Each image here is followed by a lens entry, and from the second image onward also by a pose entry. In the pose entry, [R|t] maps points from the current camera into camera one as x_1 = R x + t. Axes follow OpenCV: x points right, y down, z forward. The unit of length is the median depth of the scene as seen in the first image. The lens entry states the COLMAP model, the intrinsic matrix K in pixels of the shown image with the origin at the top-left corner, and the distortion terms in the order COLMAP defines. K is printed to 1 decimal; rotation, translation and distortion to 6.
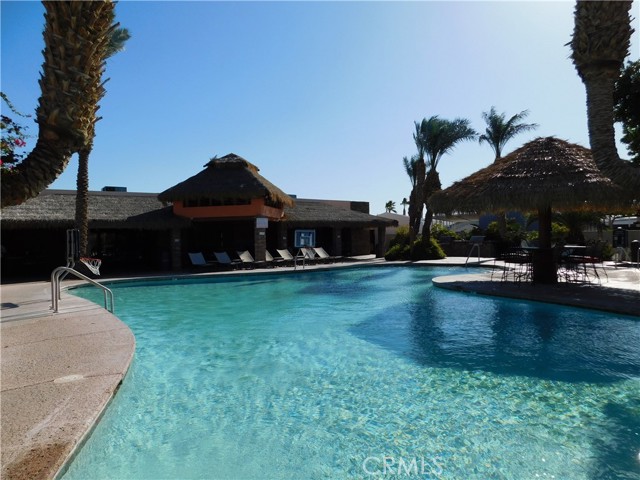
lens RADIAL K [[439.6, 0, 320.0], [0, 439.6, 240.0], [0, 0, 1]] dist [0.004136, -0.000033]
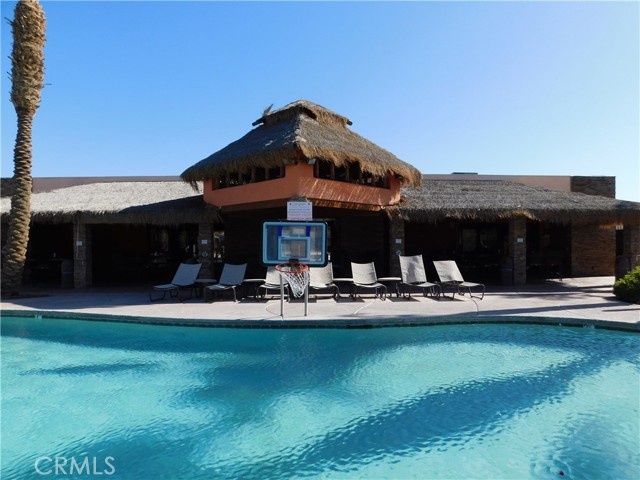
lens RADIAL K [[439.6, 0, 320.0], [0, 439.6, 240.0], [0, 0, 1]] dist [0.004136, -0.000033]
pose [[0.829656, 0.005448, -0.558248, 0.165539], [-0.014325, 0.999831, -0.011531, 0.000920], [0.558090, 0.017564, 0.829594, 0.557891]]
